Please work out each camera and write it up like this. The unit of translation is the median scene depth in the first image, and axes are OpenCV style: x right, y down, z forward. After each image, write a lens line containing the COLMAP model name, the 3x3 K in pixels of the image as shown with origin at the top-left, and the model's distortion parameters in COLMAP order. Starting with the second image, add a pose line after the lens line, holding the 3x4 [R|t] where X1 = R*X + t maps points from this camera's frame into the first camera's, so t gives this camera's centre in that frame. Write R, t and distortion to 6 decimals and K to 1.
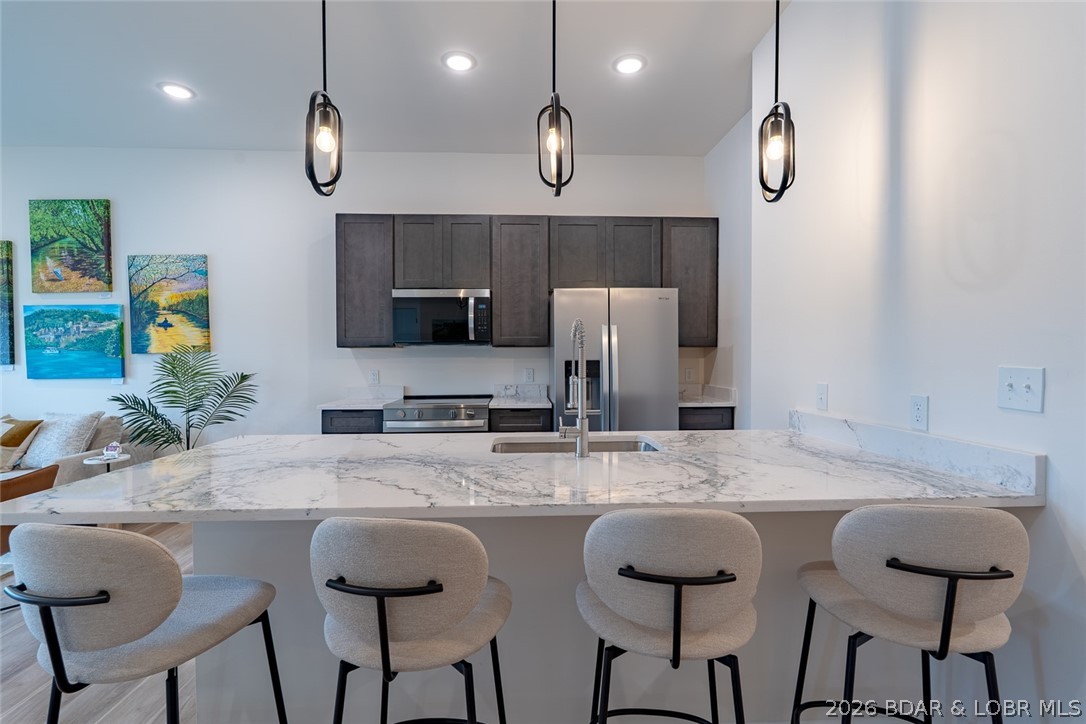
lens RADIAL K [[493.0, 0, 543.0], [0, 493.0, 362.0], [0, 0, 1]] dist [-0.001253, -0.000417]
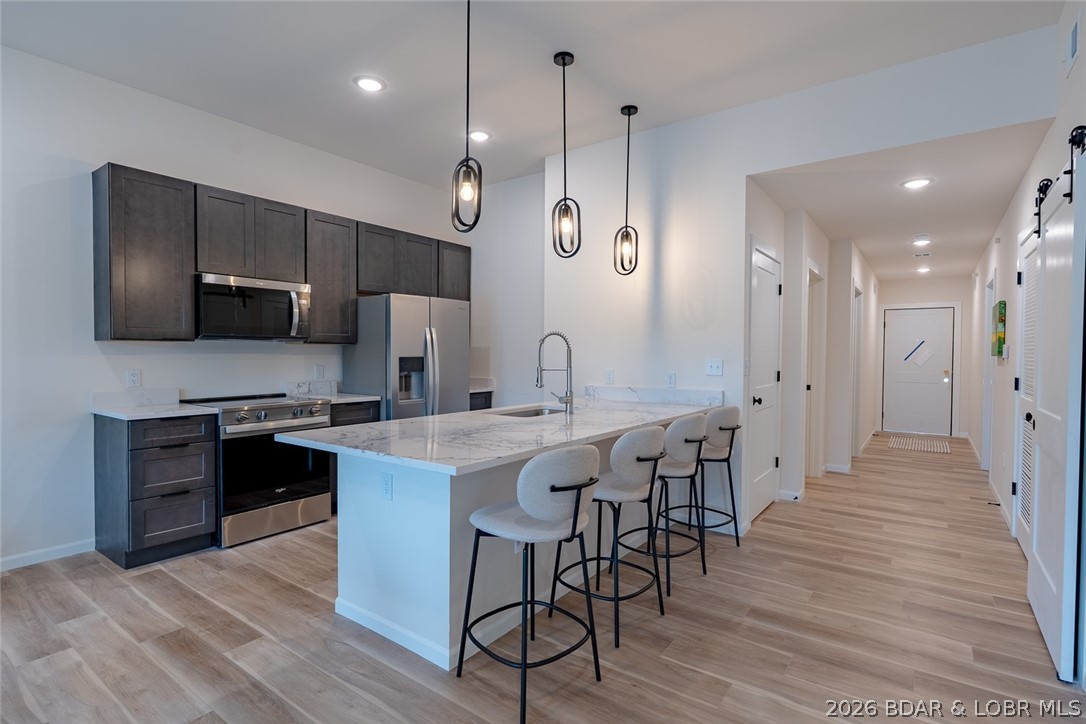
lens RADIAL K [[530.7, 0, 543.0], [0, 530.7, 362.0], [0, 0, 1]] dist [-0.000897, 0.000407]
pose [[0.631705, -0.006135, 0.775184, -0.608003], [0.004360, 0.999981, 0.004360, 0.003962], [-0.775196, 0.000626, 0.631720, -0.028834]]
